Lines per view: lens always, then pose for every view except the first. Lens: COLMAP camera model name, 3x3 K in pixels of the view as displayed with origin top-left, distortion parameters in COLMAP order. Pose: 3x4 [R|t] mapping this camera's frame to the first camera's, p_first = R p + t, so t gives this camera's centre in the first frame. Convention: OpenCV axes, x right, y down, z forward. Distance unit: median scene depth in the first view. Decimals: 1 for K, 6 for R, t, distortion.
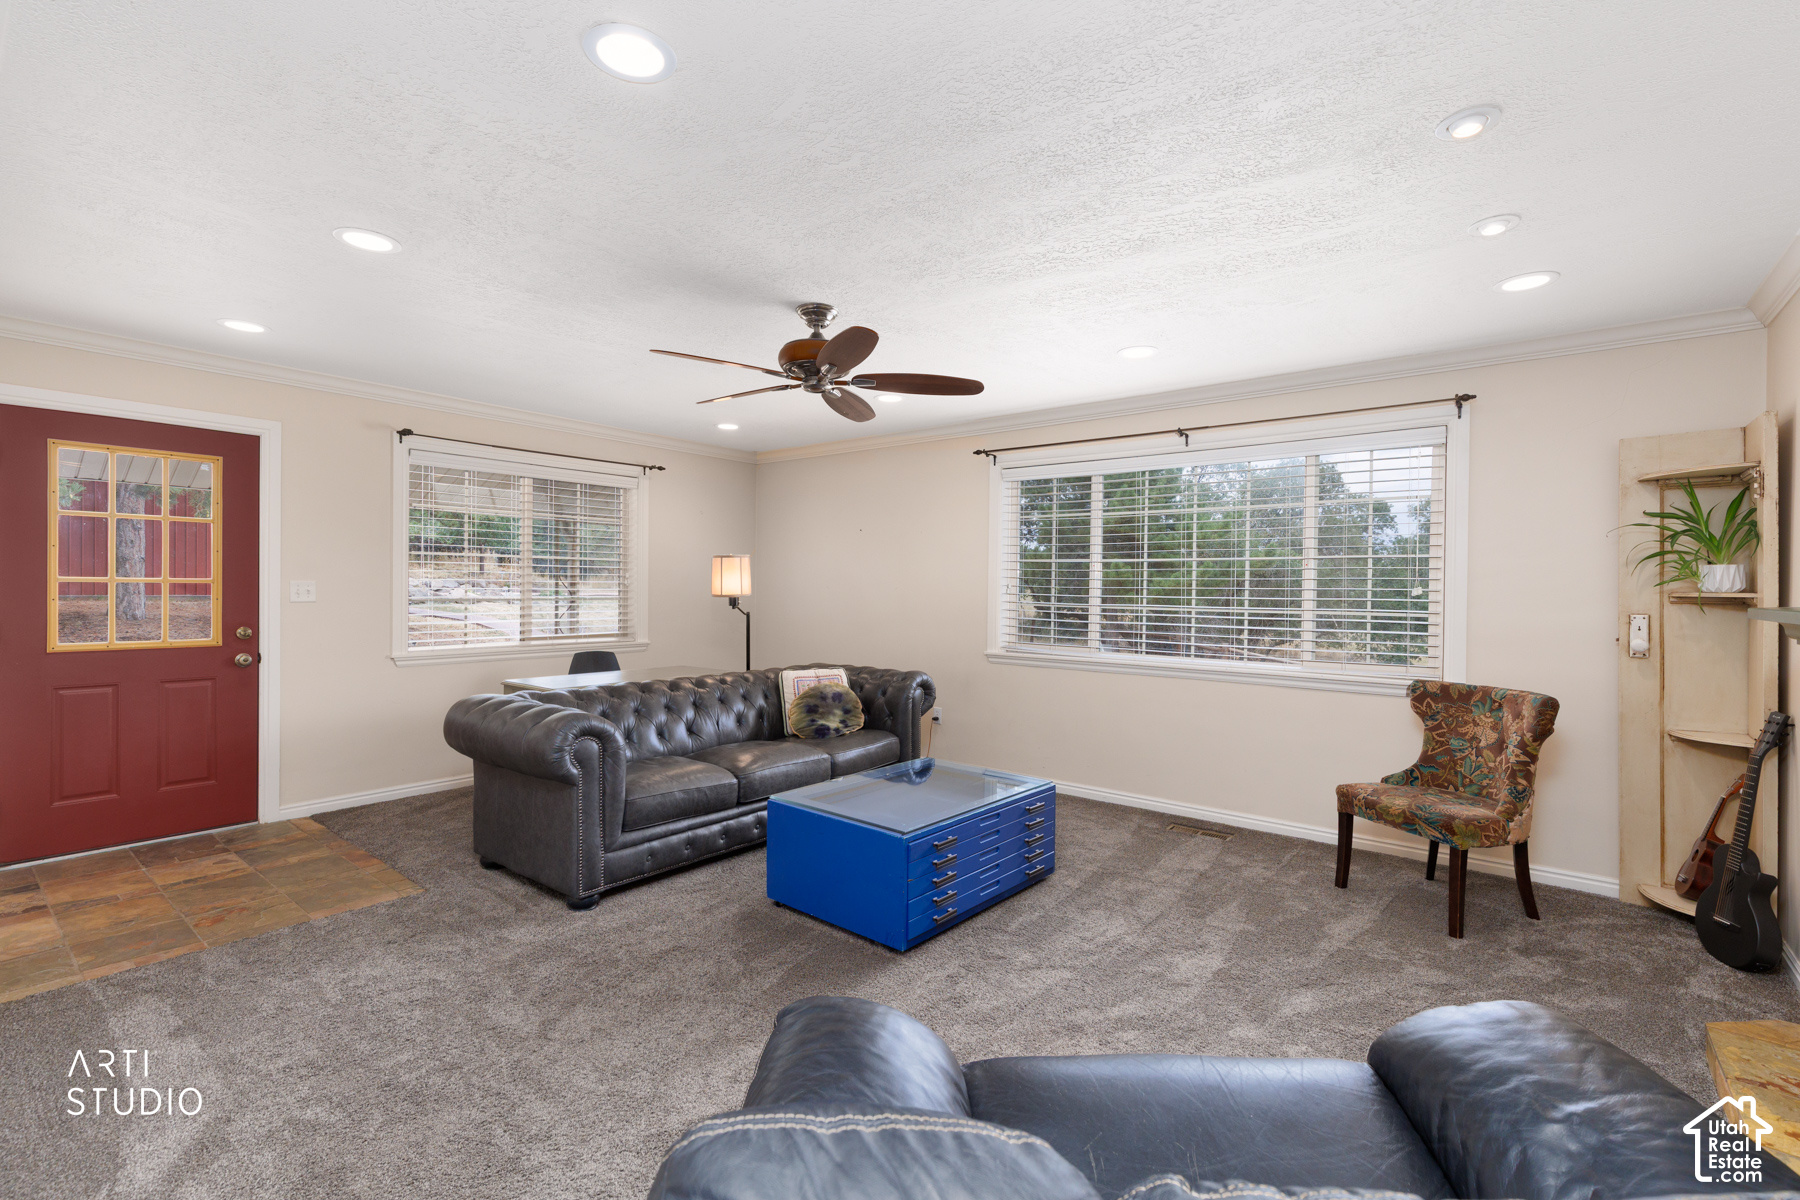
lens RADIAL K [[804.7, 0, 902.8], [0, 804.7, 594.9], [0, 0, 1]] dist [0.016279, -0.004405]
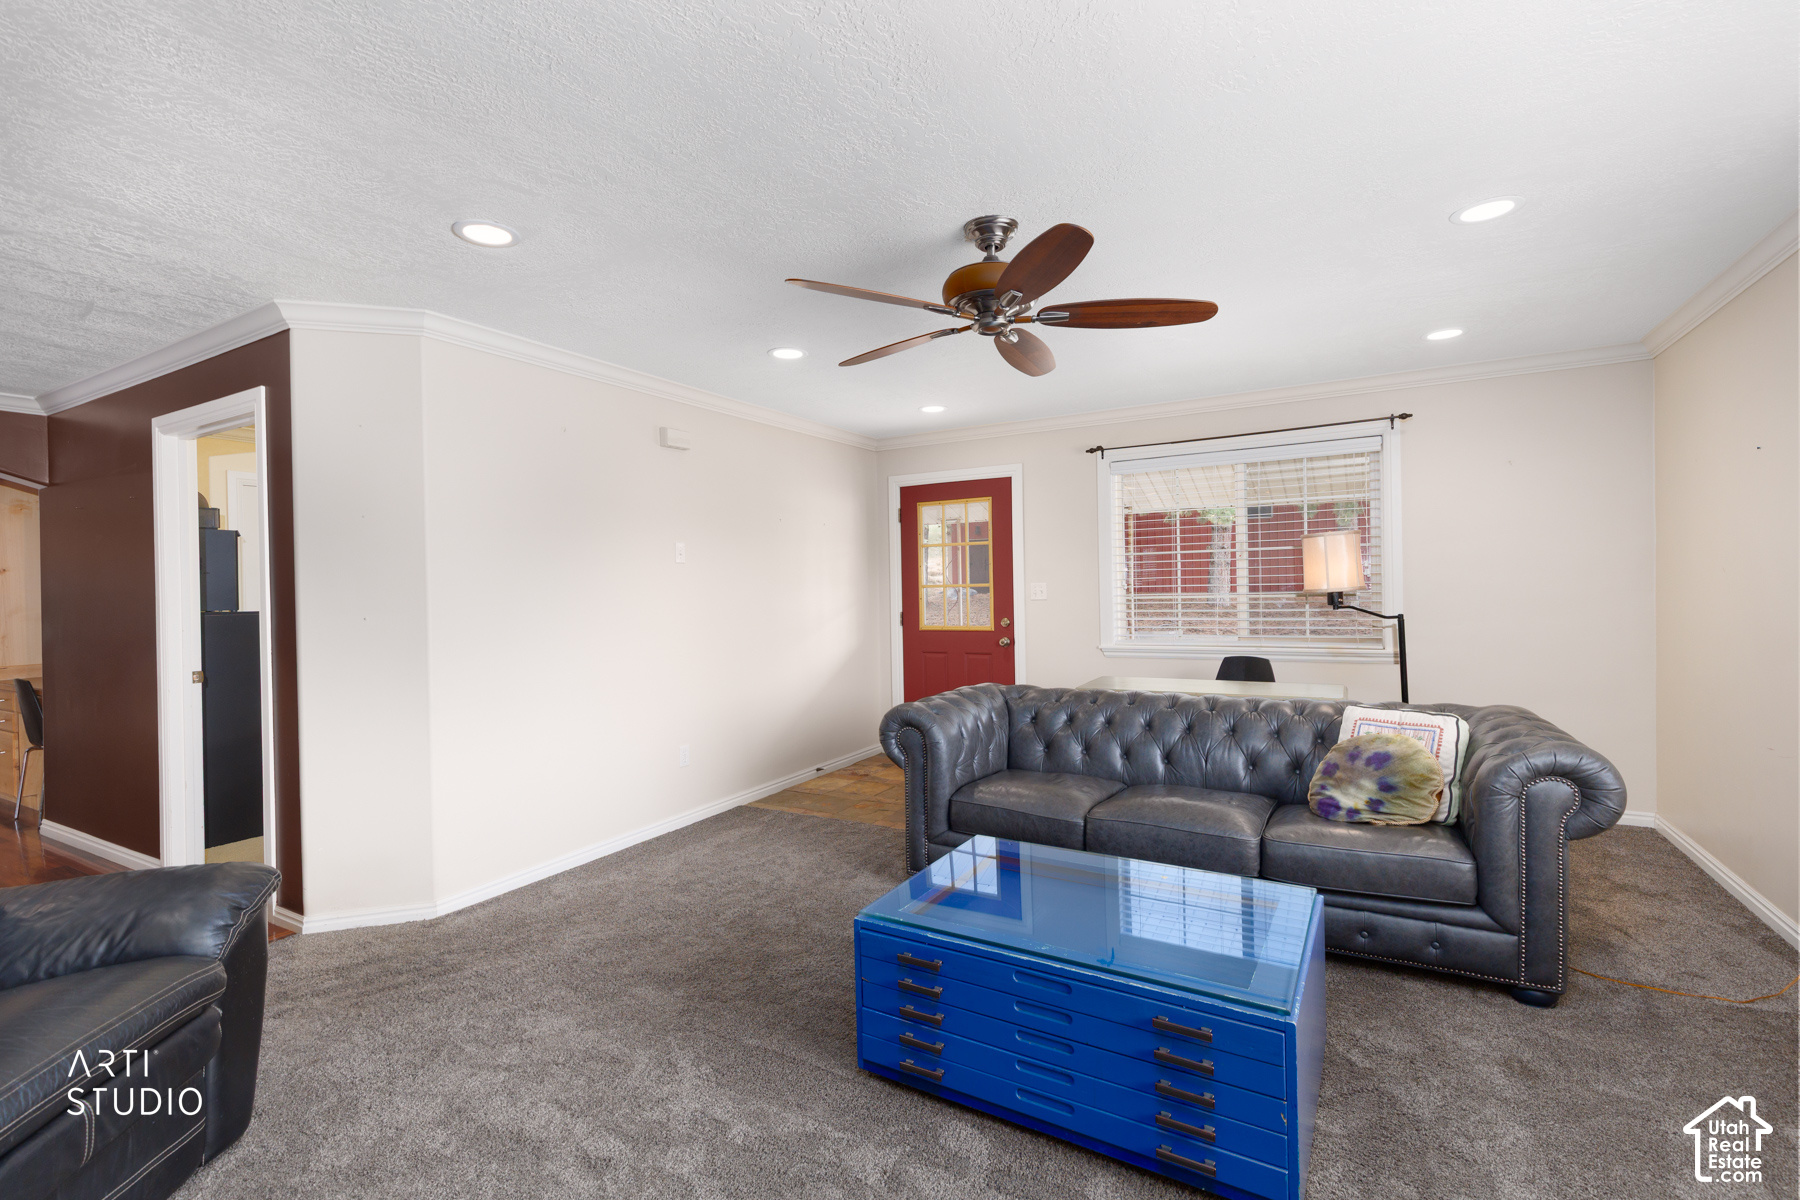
lens RADIAL K [[804.7, 0, 902.8], [0, 804.7, 594.9], [0, 0, 1]] dist [0.016279, -0.004405]
pose [[0.162149, -0.001867, -0.986765, 0.505837], [0.016306, 0.999867, 0.000787, -0.003192], [0.986632, -0.016218, 0.162158, 0.612492]]
